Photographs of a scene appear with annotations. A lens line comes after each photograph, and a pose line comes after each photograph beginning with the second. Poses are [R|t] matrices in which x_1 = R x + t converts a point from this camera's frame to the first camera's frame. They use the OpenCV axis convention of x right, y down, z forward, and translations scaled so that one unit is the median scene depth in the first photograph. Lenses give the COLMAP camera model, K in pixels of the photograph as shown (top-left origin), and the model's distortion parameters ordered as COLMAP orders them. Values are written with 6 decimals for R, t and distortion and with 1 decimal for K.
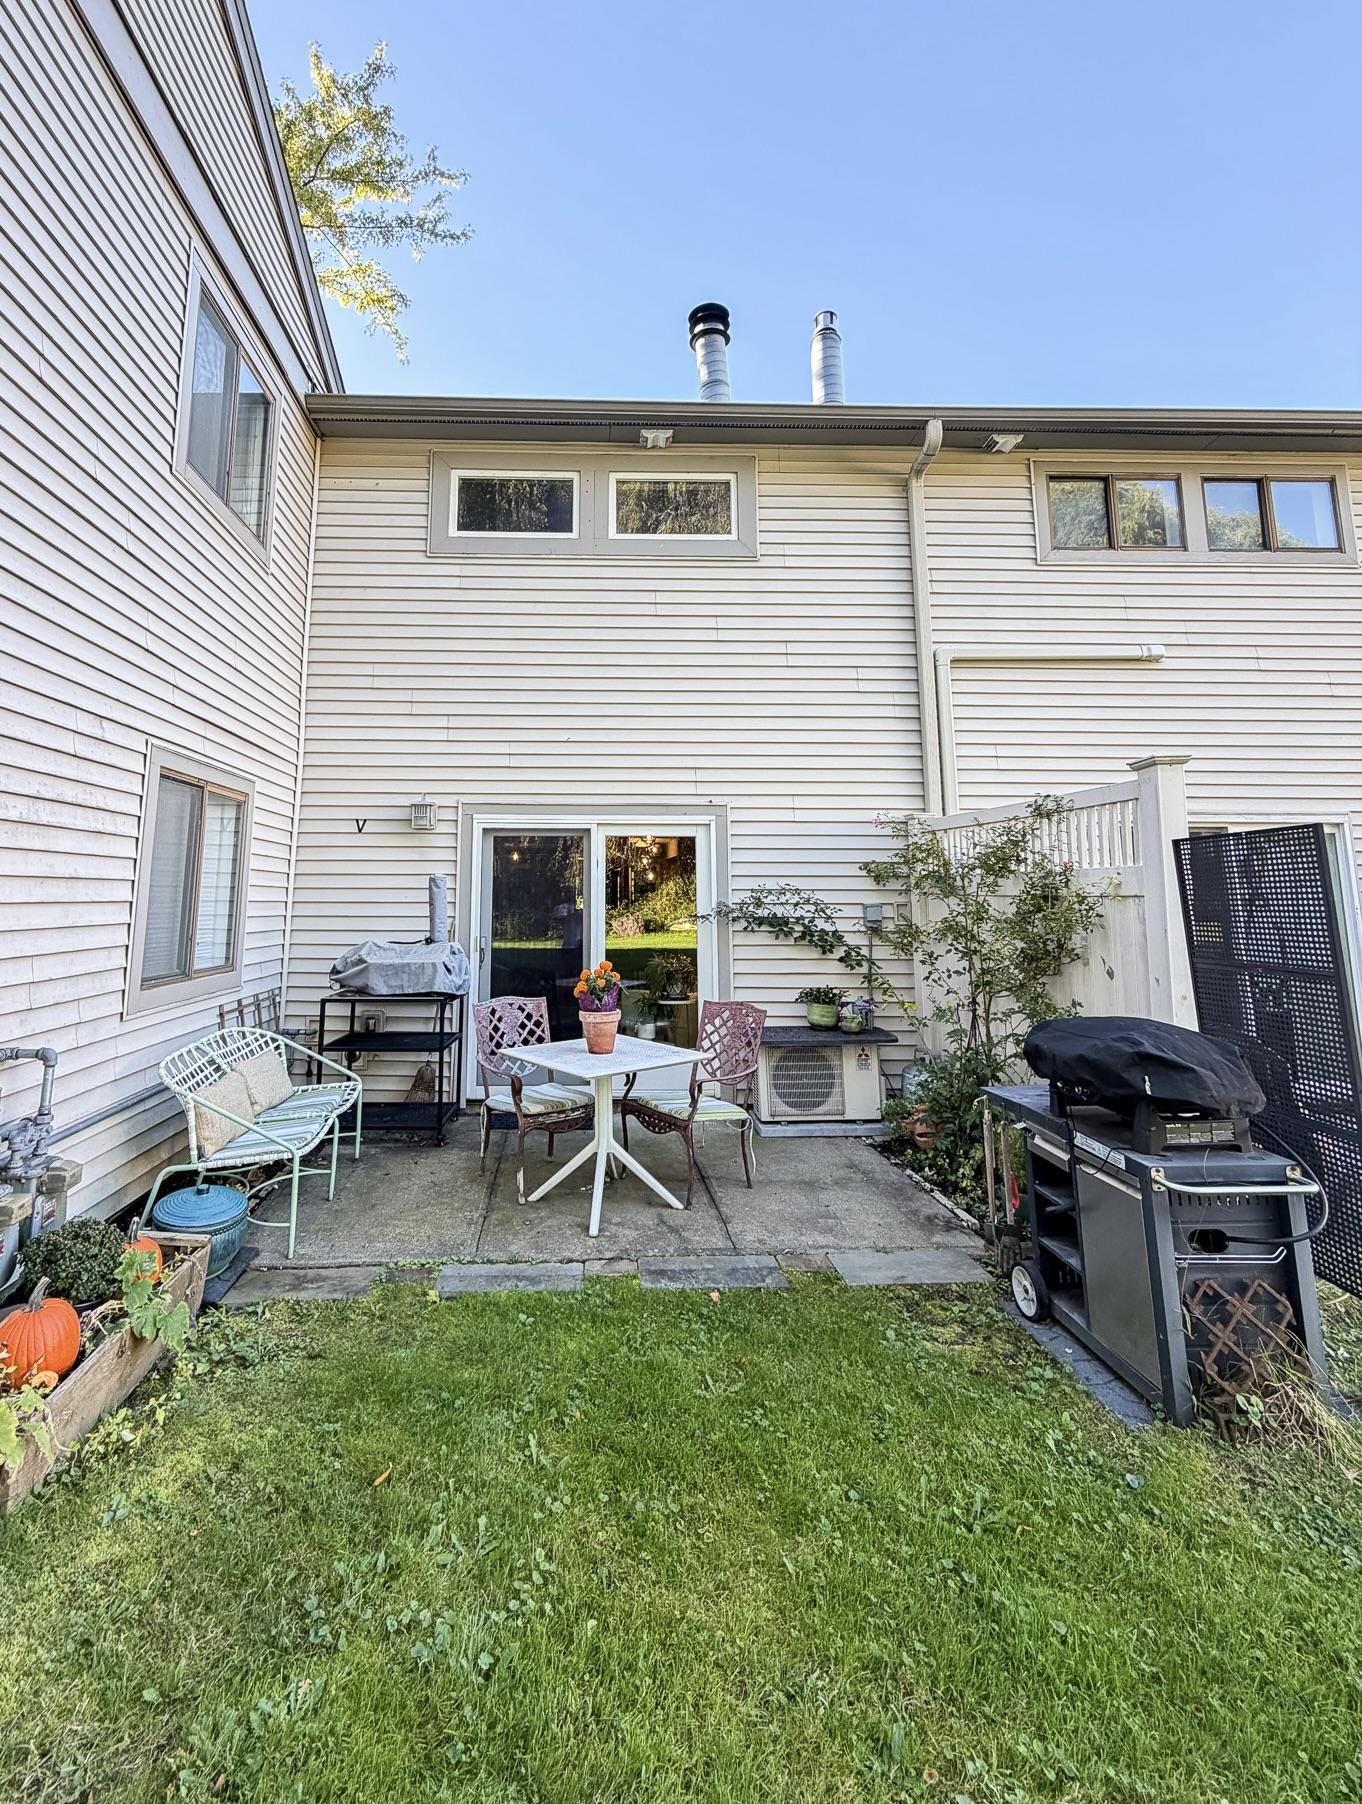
lens RADIAL K [[717.1, 0, 679.5], [0, 717.1, 793.7], [0, 0, 1]] dist [-0.000296, 0.000000]
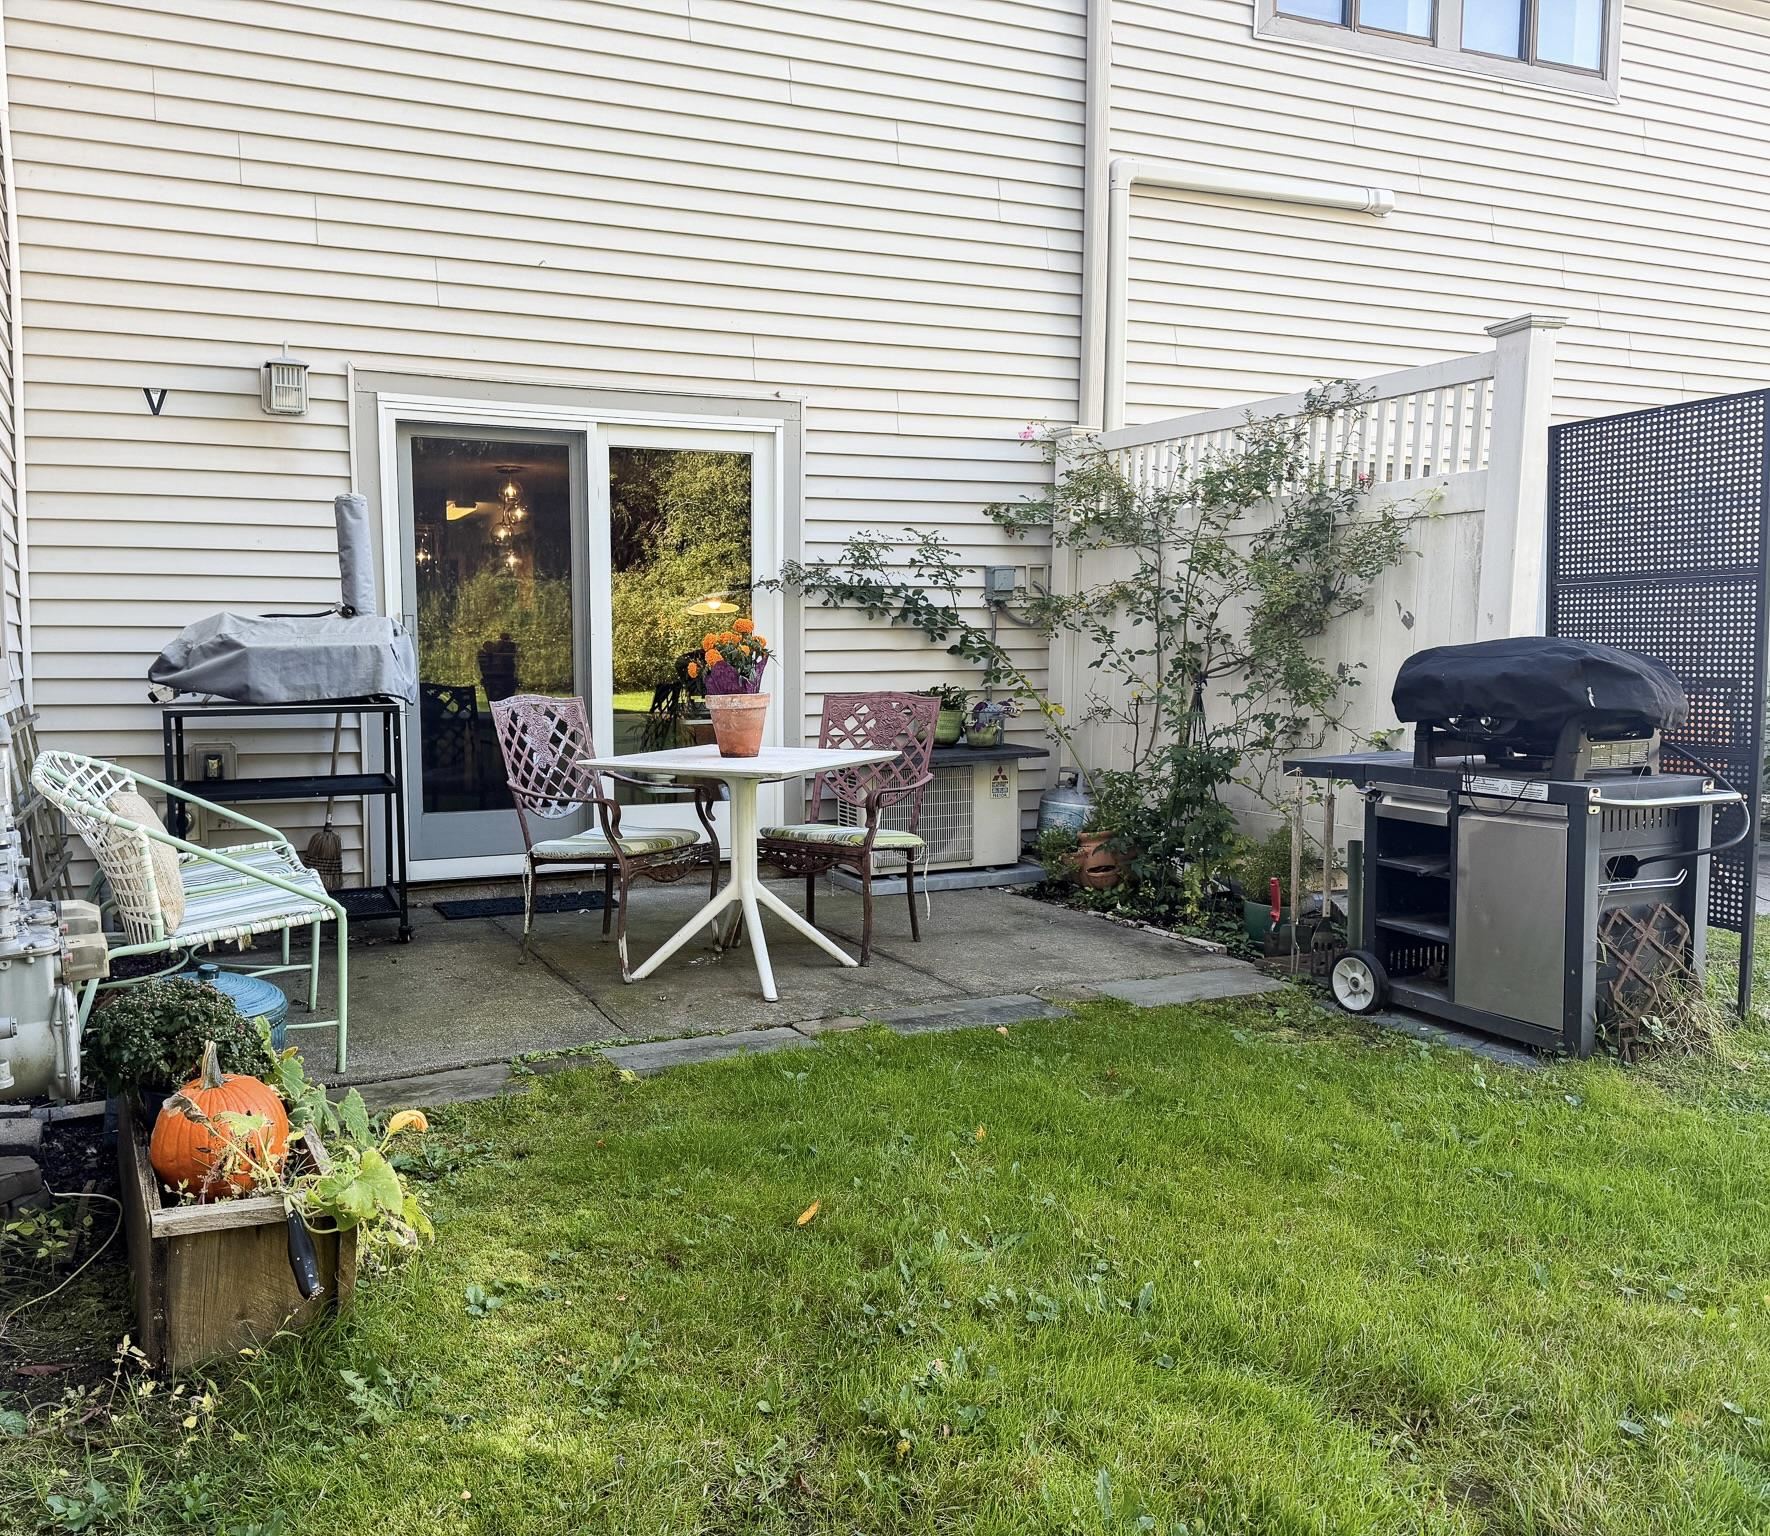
lens RADIAL K [[1250.4, 0, 658.4], [0, 1250.4, 764.9], [0, 0, 1]] dist [0.076004, -0.056218]
pose [[0.948889, -0.033957, 0.313777, -0.479301], [-0.032316, 0.978517, 0.203620, 0.125346], [-0.313950, -0.203353, 0.927407, -0.026501]]
